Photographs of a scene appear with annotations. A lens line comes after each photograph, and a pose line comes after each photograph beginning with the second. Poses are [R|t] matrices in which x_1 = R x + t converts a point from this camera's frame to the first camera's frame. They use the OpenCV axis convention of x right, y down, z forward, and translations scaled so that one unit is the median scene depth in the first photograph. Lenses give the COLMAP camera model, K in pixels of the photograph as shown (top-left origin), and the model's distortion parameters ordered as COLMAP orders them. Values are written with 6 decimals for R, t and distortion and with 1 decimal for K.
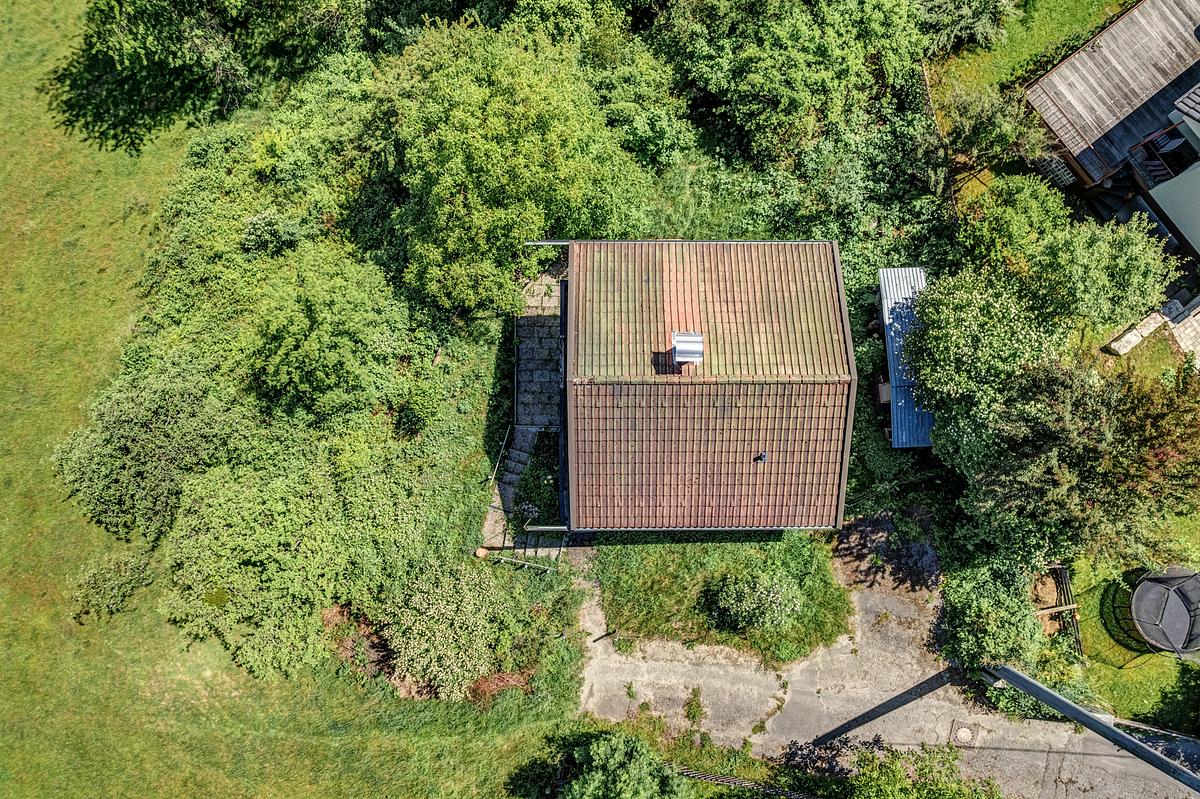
lens RADIAL K [[774.9, 0, 600.0], [0, 774.9, 399.5], [0, 0, 1]] dist [-0.065010, 0.068725]
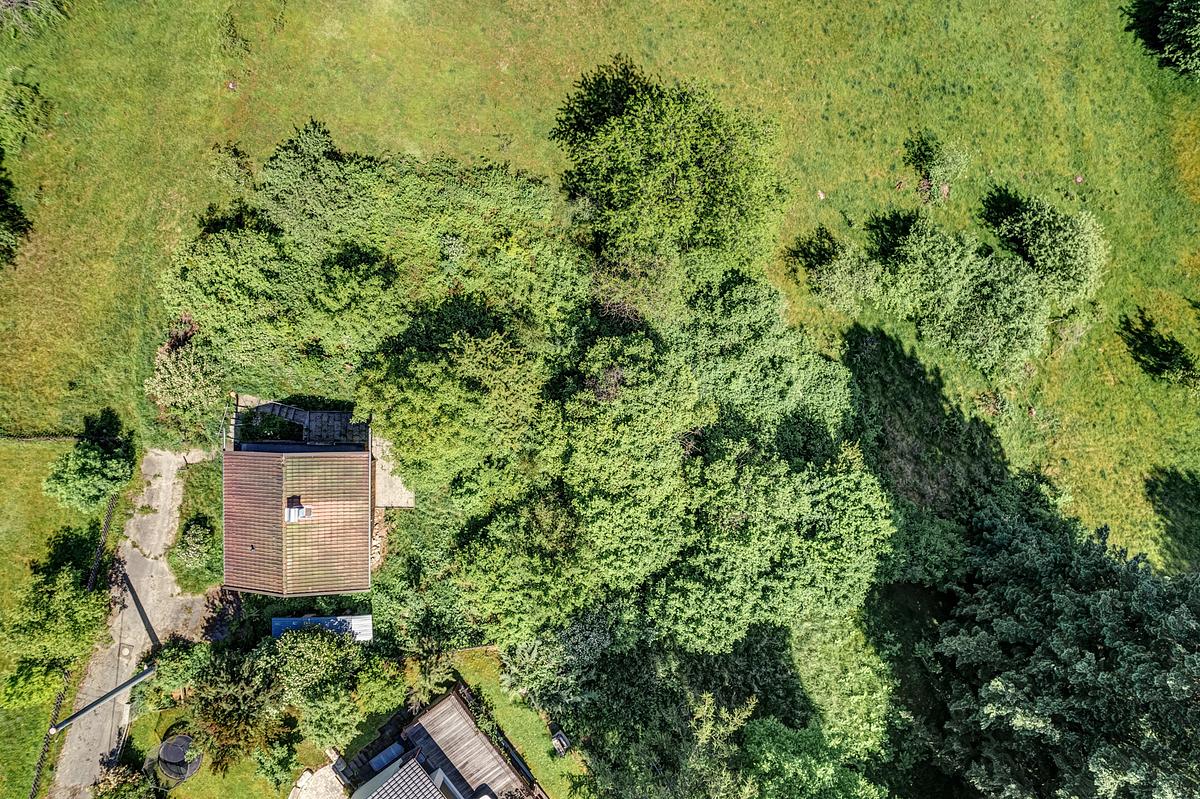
lens RADIAL K [[774.9, 0, 600.0], [0, 774.9, 399.5], [0, 0, 1]] dist [-0.065010, 0.068725]
pose [[-0.008860, 0.999884, 0.012411, -0.184443], [-0.998159, -0.009588, 0.059885, -0.827699], [0.059997, -0.011857, 0.998128, -0.806858]]
